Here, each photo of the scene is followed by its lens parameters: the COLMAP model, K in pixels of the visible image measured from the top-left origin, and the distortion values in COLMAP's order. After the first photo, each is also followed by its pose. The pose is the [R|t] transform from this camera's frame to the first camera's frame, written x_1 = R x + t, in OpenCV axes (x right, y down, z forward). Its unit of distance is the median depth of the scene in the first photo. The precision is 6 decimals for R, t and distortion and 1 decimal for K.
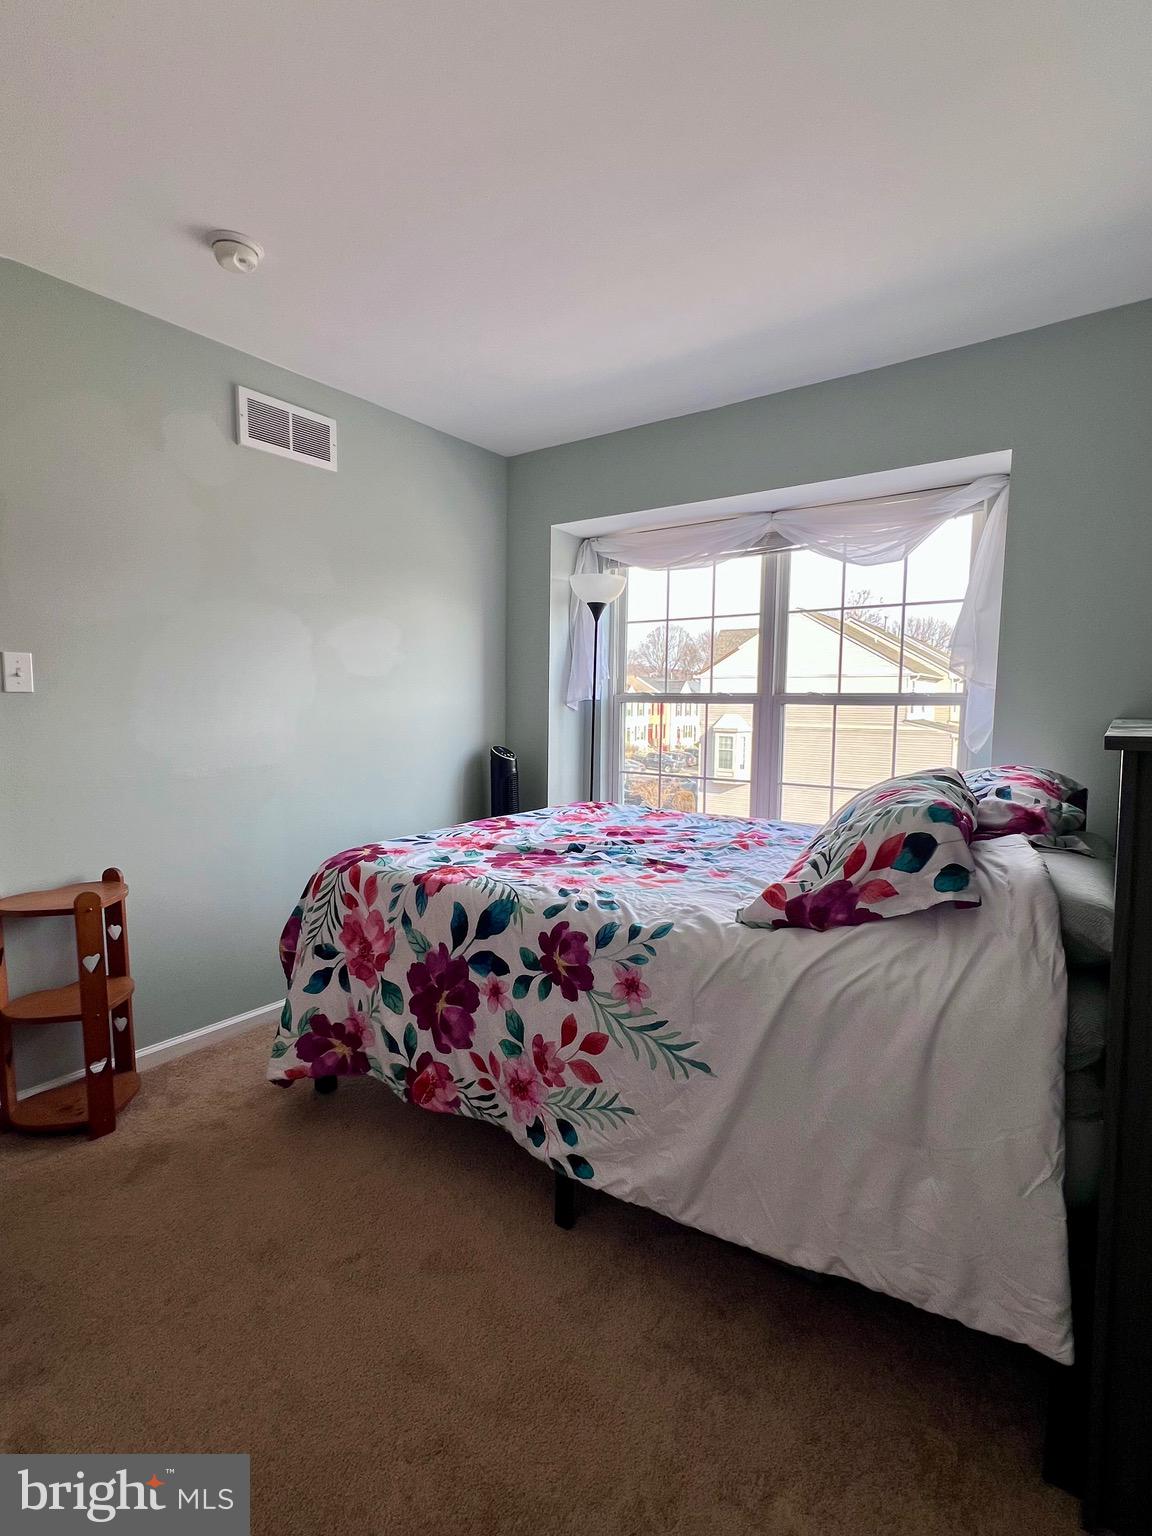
lens RADIAL K [[705.8, 0, 561.5], [0, 705.8, 762.9], [0, 0, 1]] dist [0.001190, 0.000264]
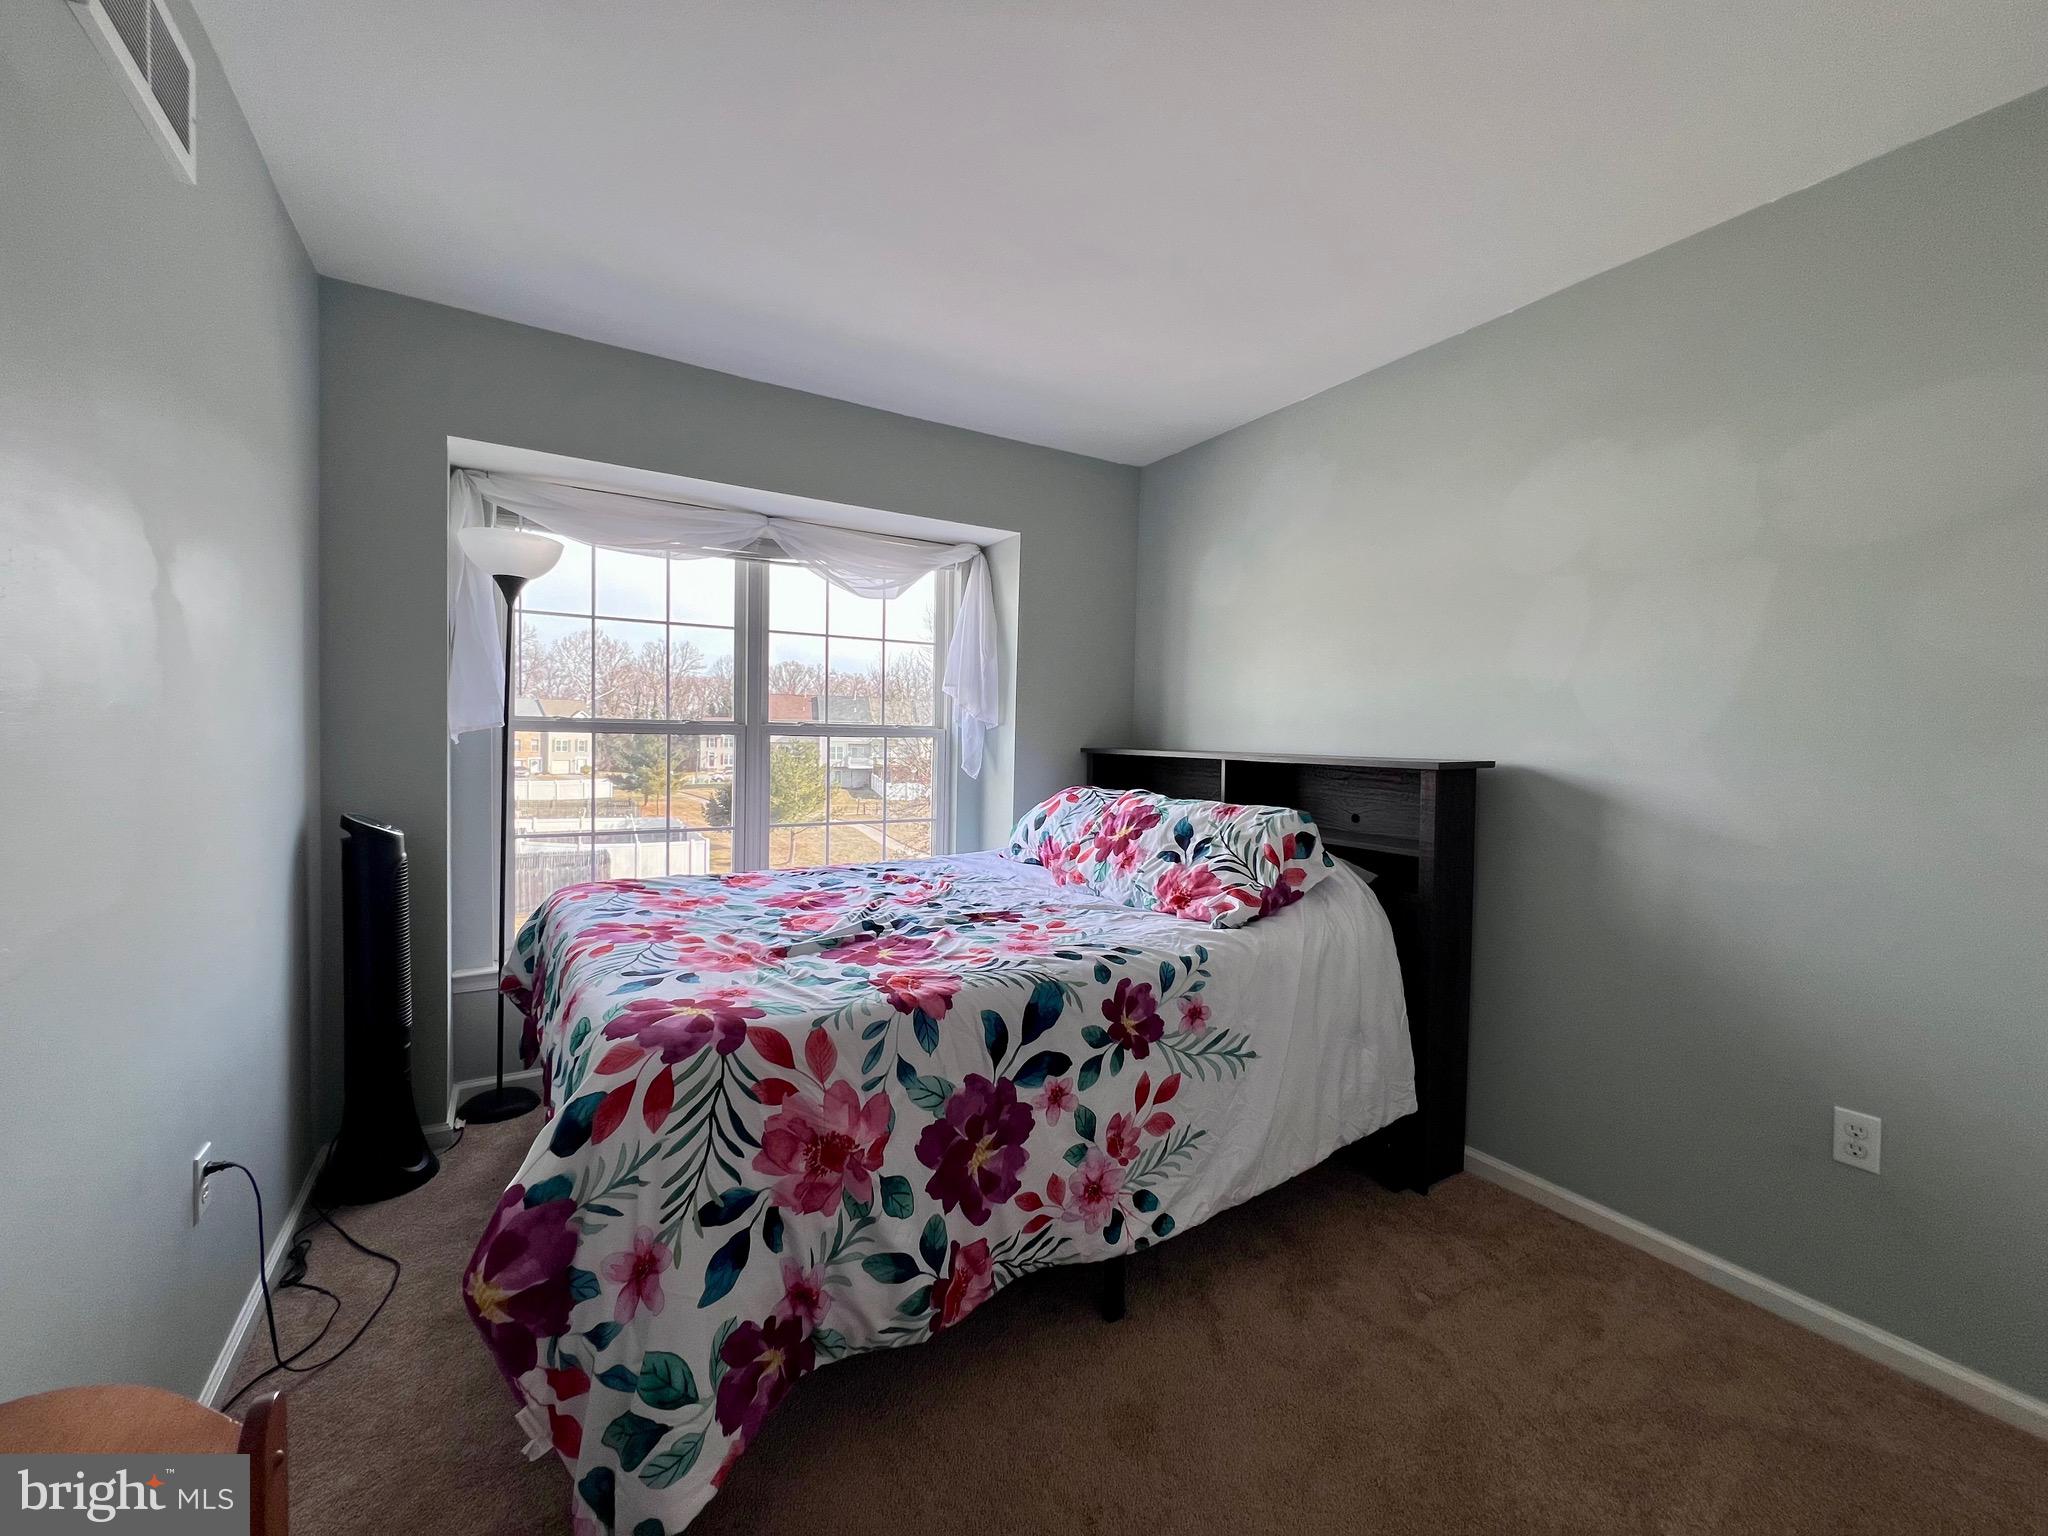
lens RADIAL K [[808.8, 0, 1005.2], [0, 808.8, 762.9], [0, 0, 1]] dist [-0.001694, 0.001035]
pose [[0.414444, -0.034988, 0.909402, -0.931817], [0.067345, 0.997700, 0.007694, -0.071225], [-0.907580, 0.058055, 0.415847, 0.625062]]
